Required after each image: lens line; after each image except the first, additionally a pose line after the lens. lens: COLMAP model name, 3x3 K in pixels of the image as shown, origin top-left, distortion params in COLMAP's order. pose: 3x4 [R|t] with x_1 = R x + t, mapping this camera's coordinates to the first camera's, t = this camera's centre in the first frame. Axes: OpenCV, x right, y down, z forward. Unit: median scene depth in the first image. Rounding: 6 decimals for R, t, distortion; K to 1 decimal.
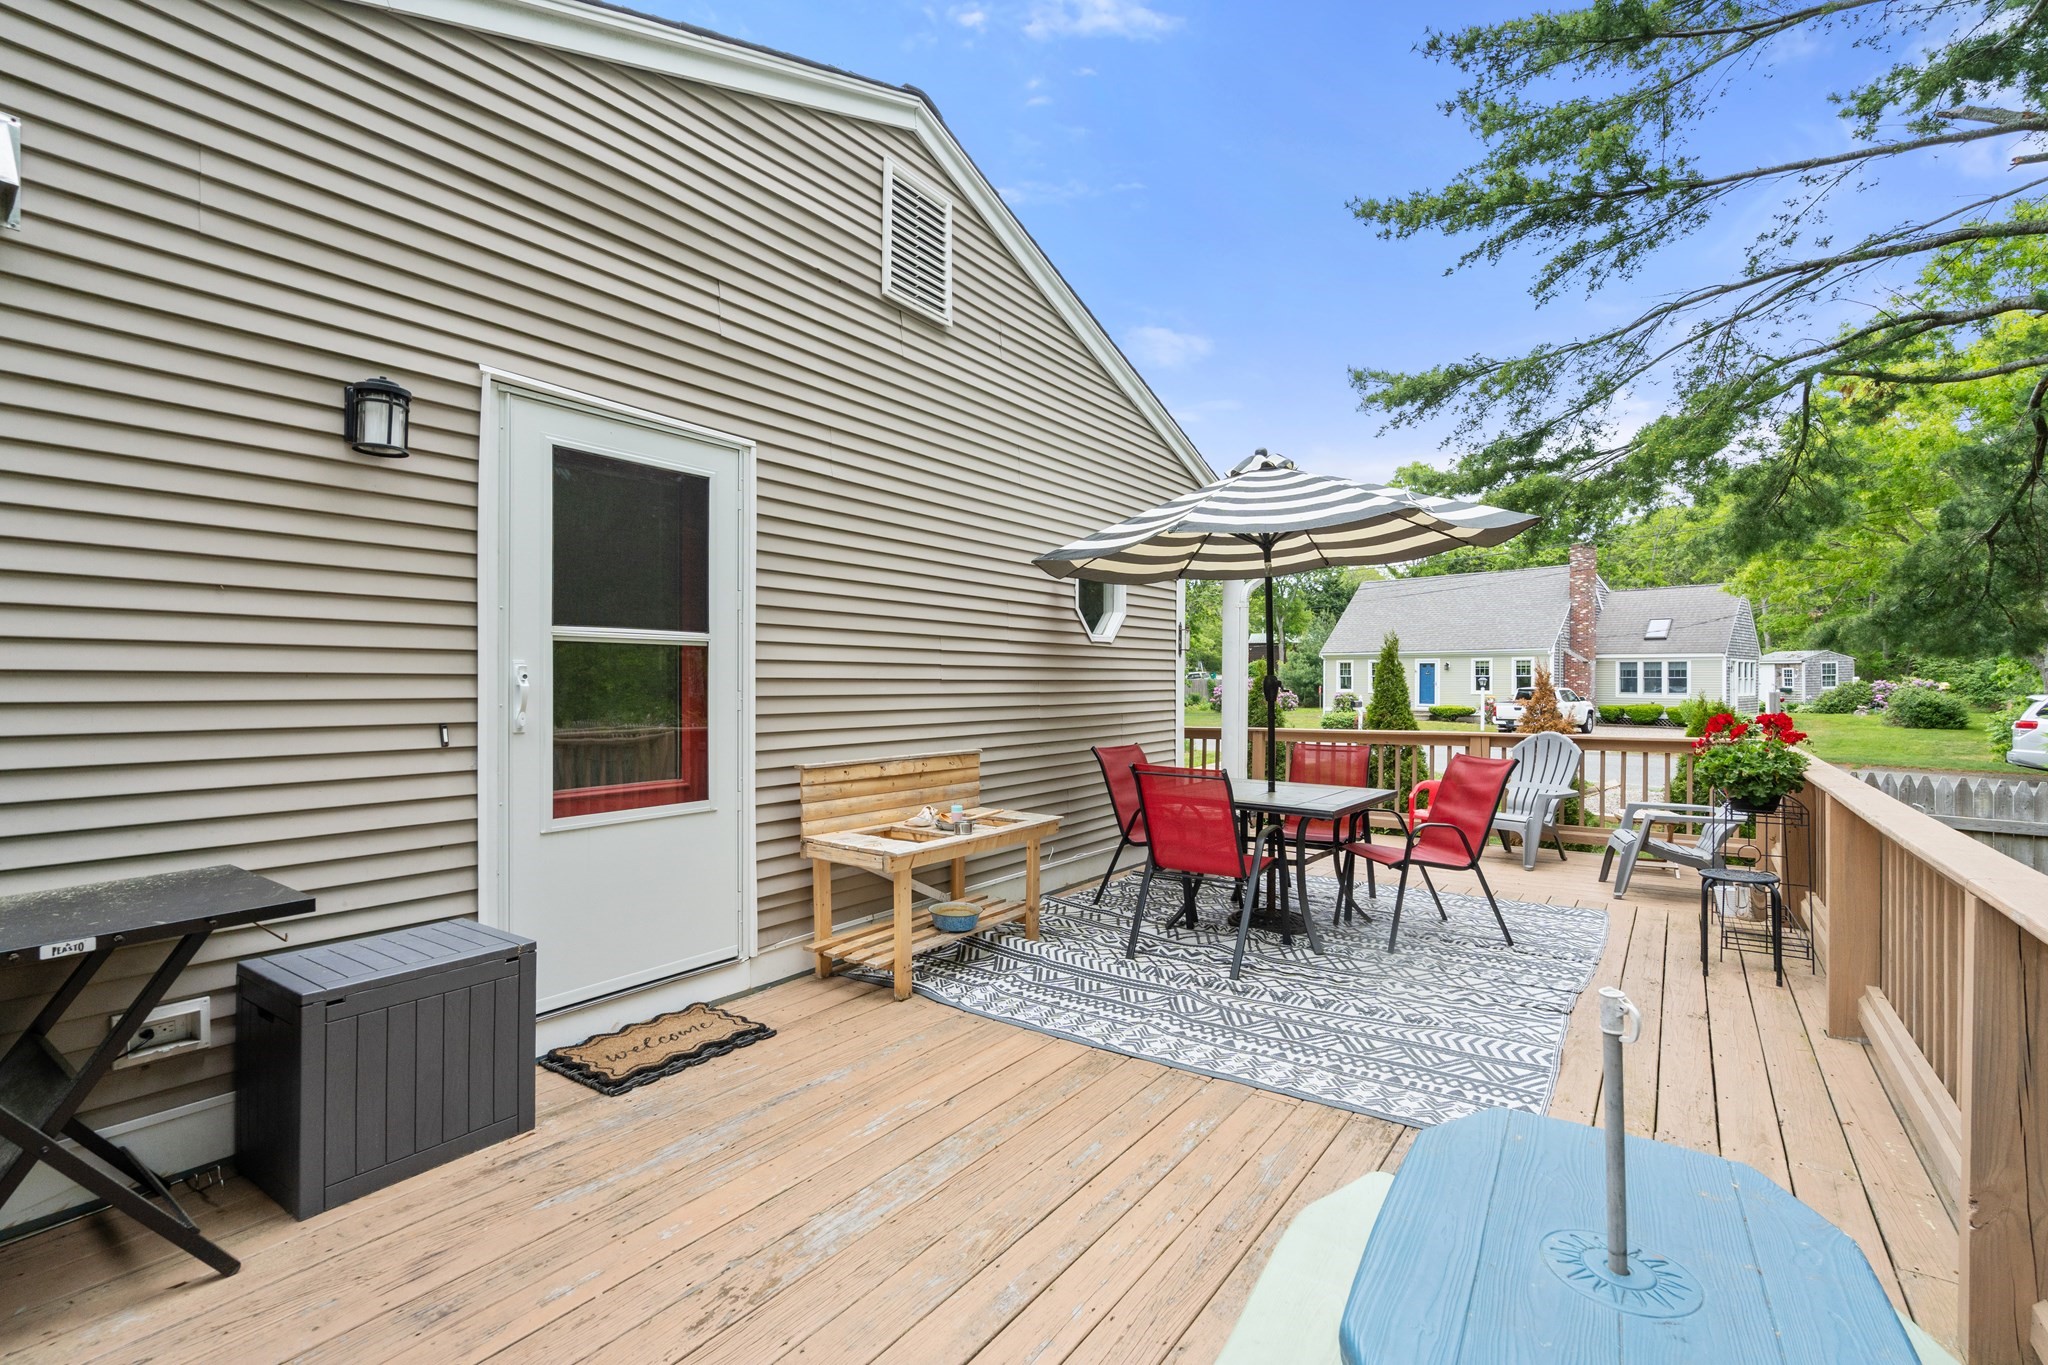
lens RADIAL K [[946.1, 0, 1024.4], [0, 946.1, 678.9], [0, 0, 1]] dist [-0.005654, 0.002305]
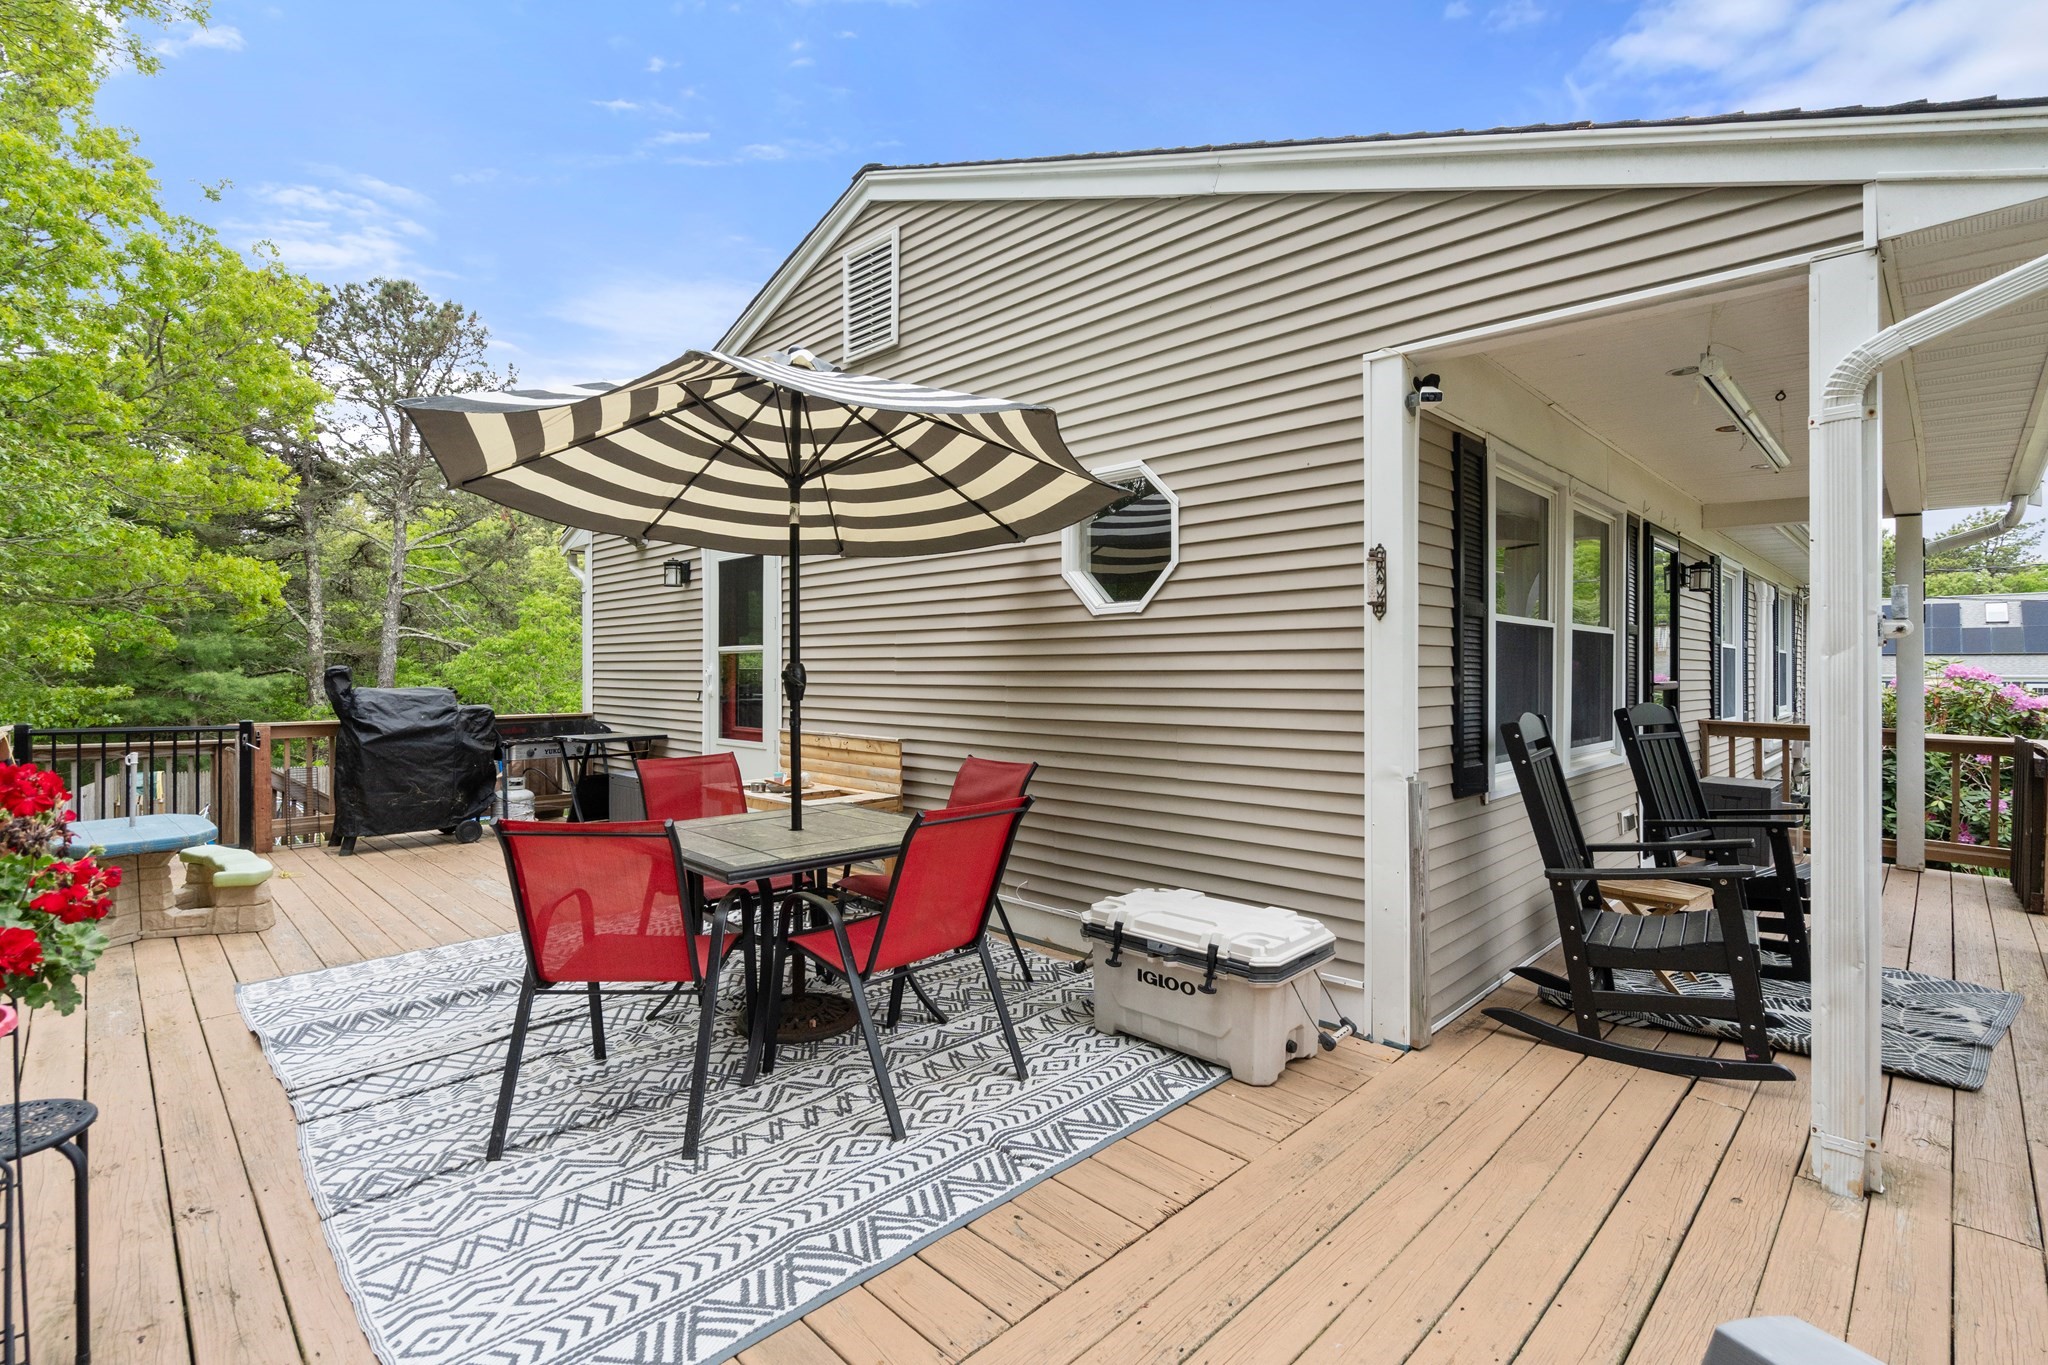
lens RADIAL K [[946.1, 0, 1030.9], [0, 946.1, 671.4], [0, 0, 1]] dist [-0.005654, 0.002305]
pose [[-0.178328, -0.003359, -0.983965, 1.025579], [0.000268, 0.999994, -0.003462, 0.004906], [0.983971, -0.000881, -0.178326, 1.447937]]
